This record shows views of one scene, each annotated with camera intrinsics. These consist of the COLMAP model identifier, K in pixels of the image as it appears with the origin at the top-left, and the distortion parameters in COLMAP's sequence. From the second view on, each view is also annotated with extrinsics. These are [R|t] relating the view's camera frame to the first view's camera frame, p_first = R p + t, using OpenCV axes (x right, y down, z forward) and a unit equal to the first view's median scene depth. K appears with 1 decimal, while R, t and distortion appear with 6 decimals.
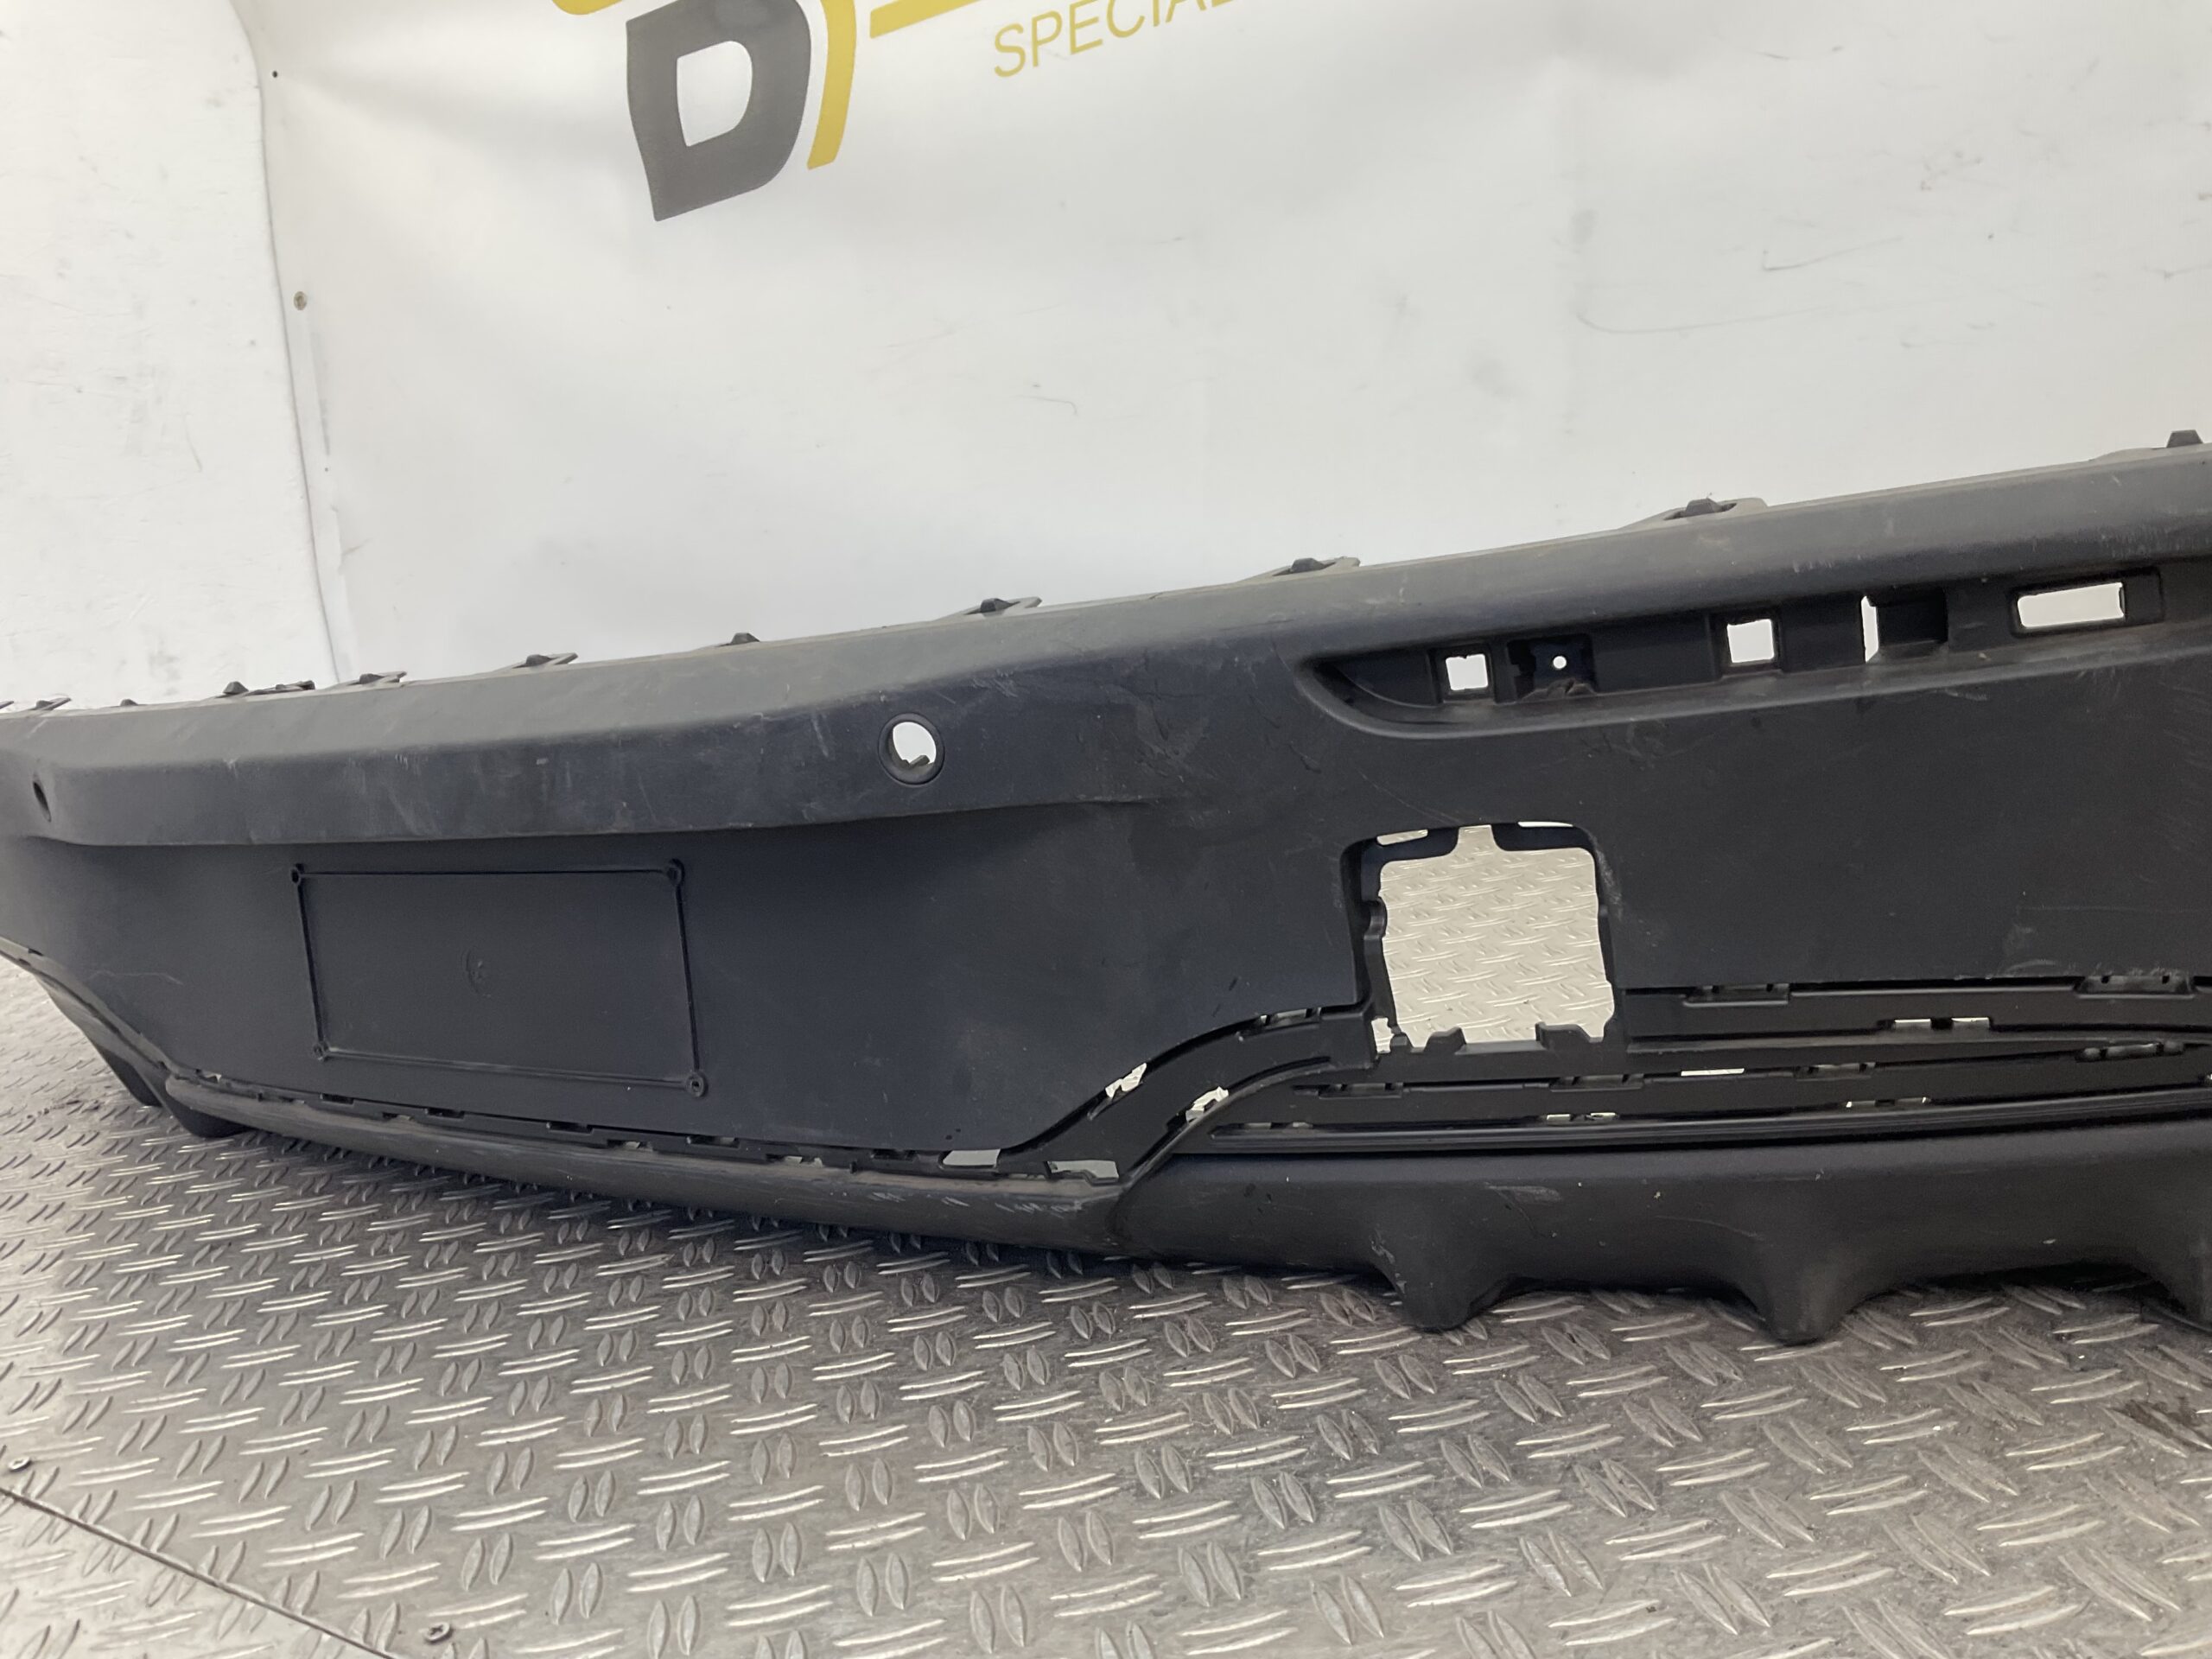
lens RADIAL K [[1891.0, 0, 1160.1], [0, 1891.0, 822.2], [0, 0, 1]] dist [0.151007, -0.370279]
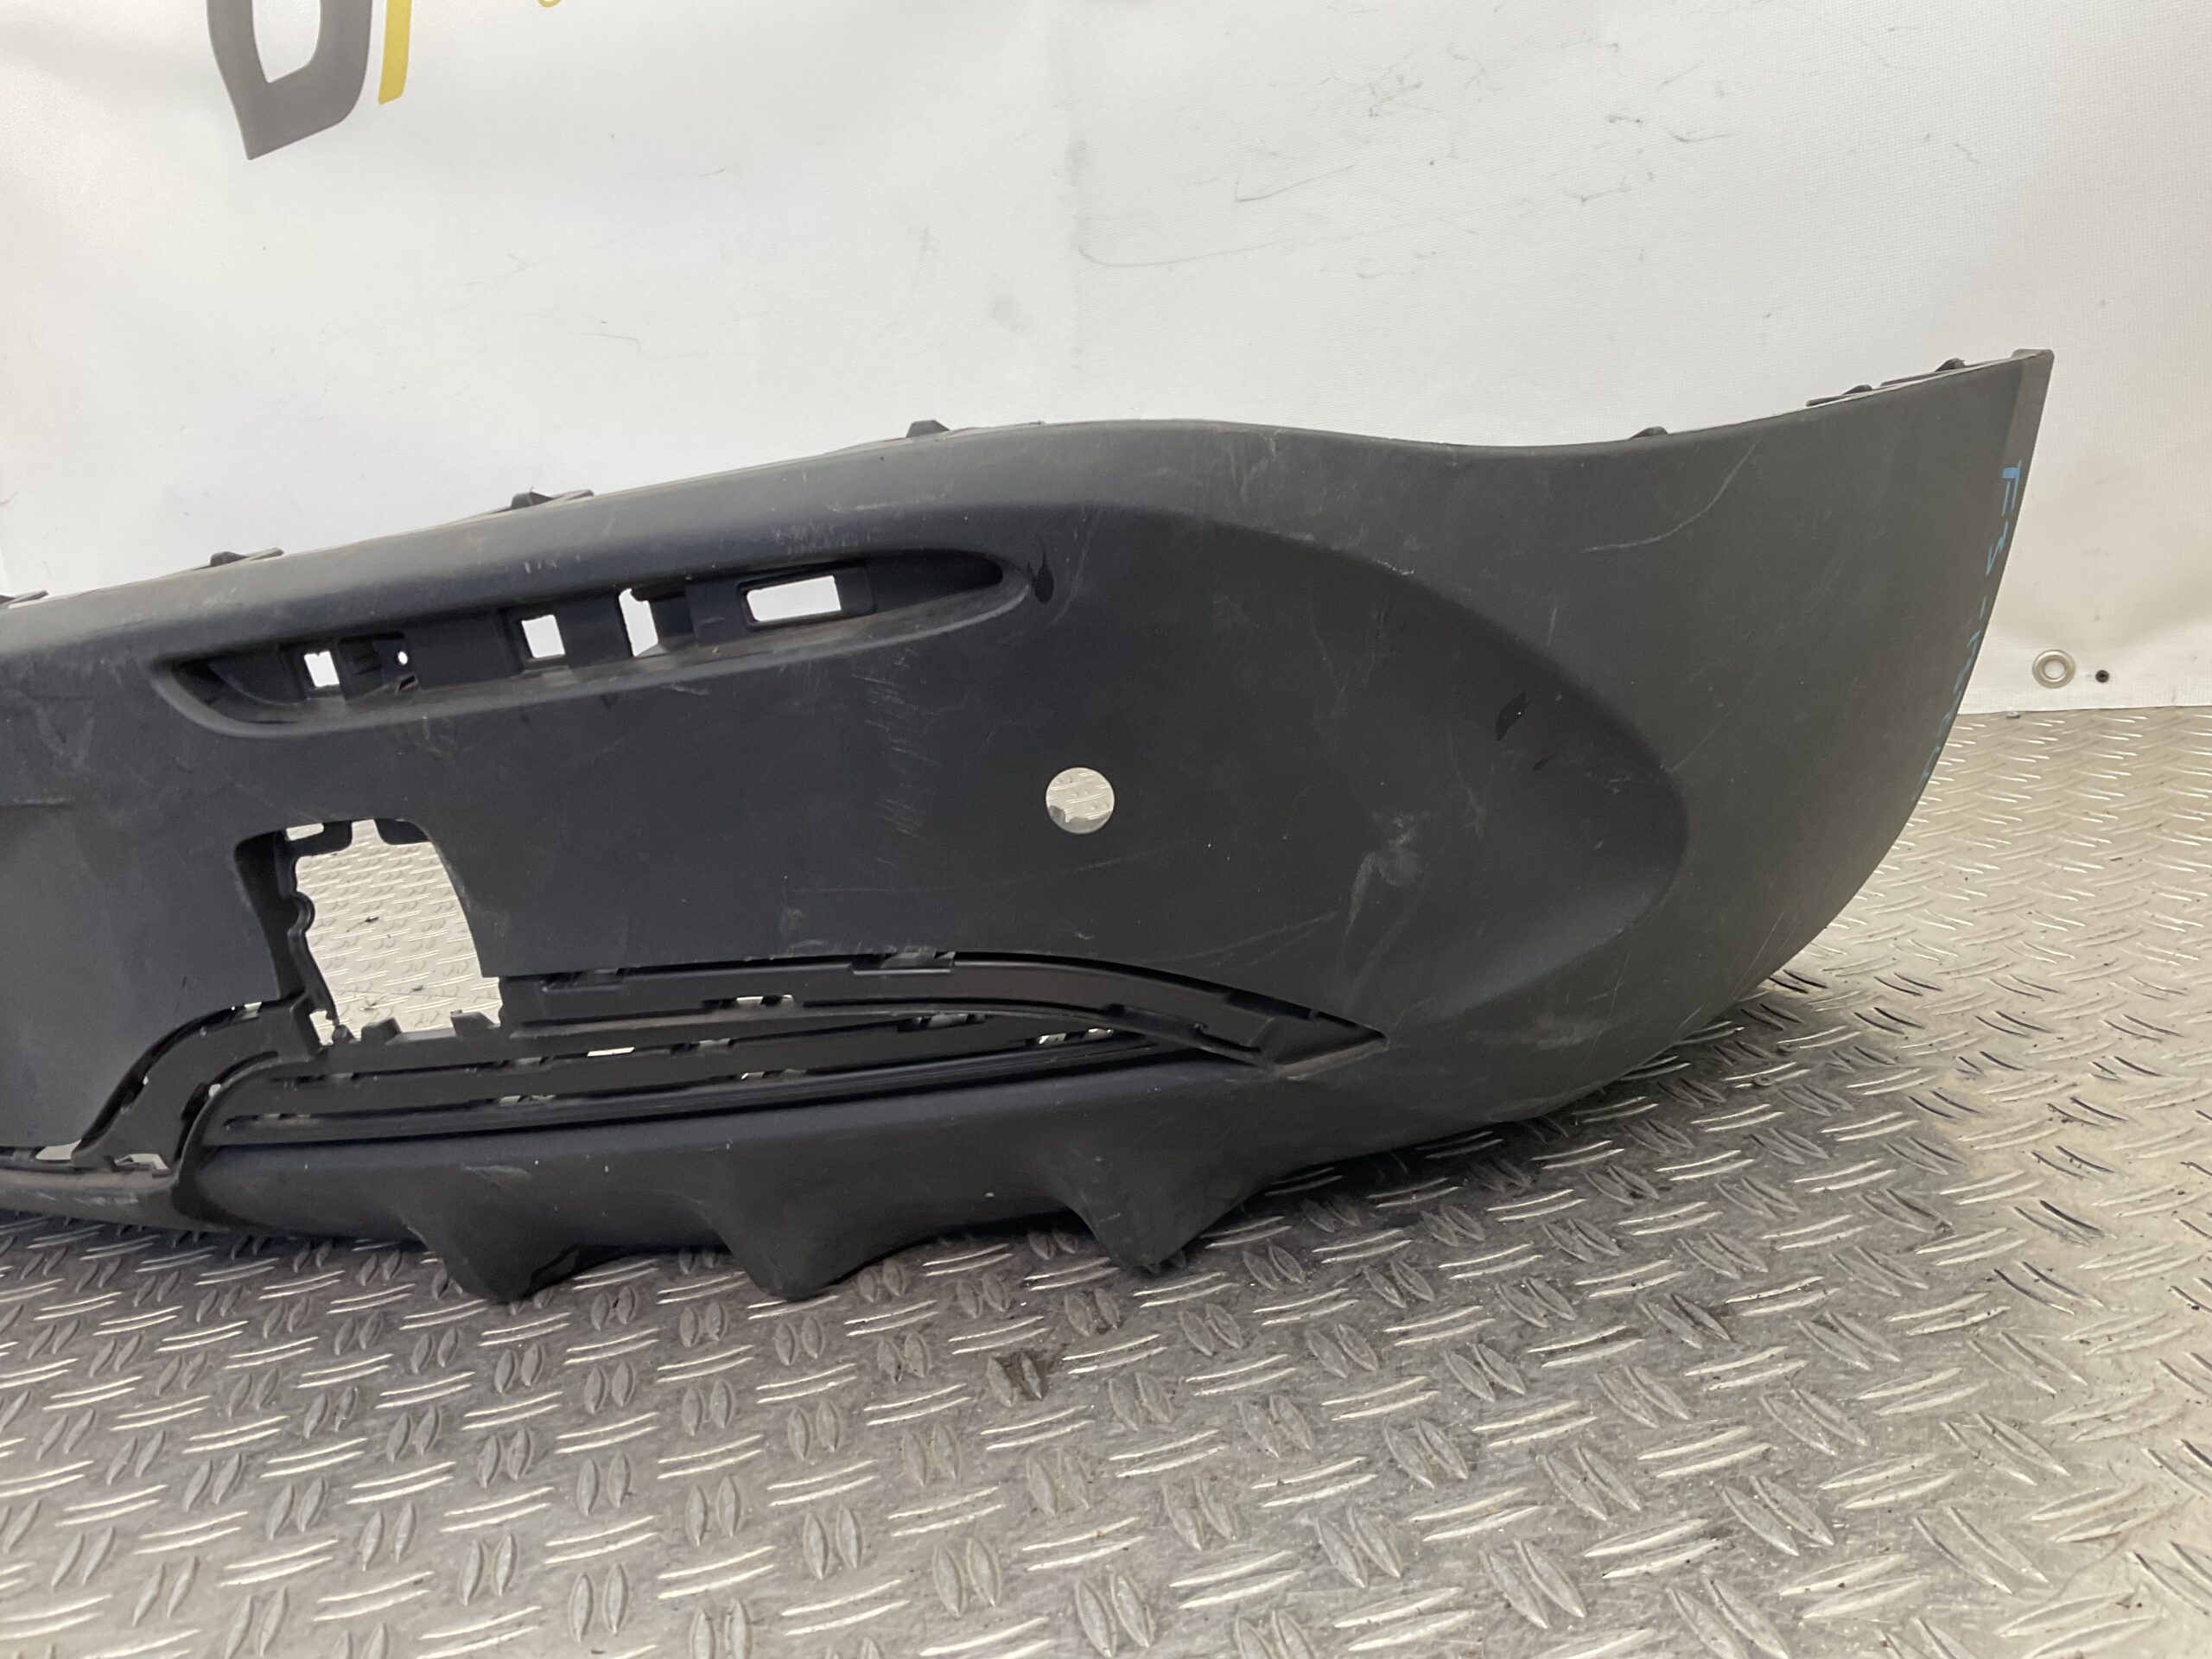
lens RADIAL K [[1892.6, 0, 1090.5], [0, 1892.6, 831.5], [0, 0, 1]] dist [0.076191, -0.167244]
pose [[0.997972, -0.035999, 0.052499, 0.497827], [0.033428, 0.998236, 0.049057, -0.028762], [-0.054173, -0.047202, 0.997415, -0.024642]]
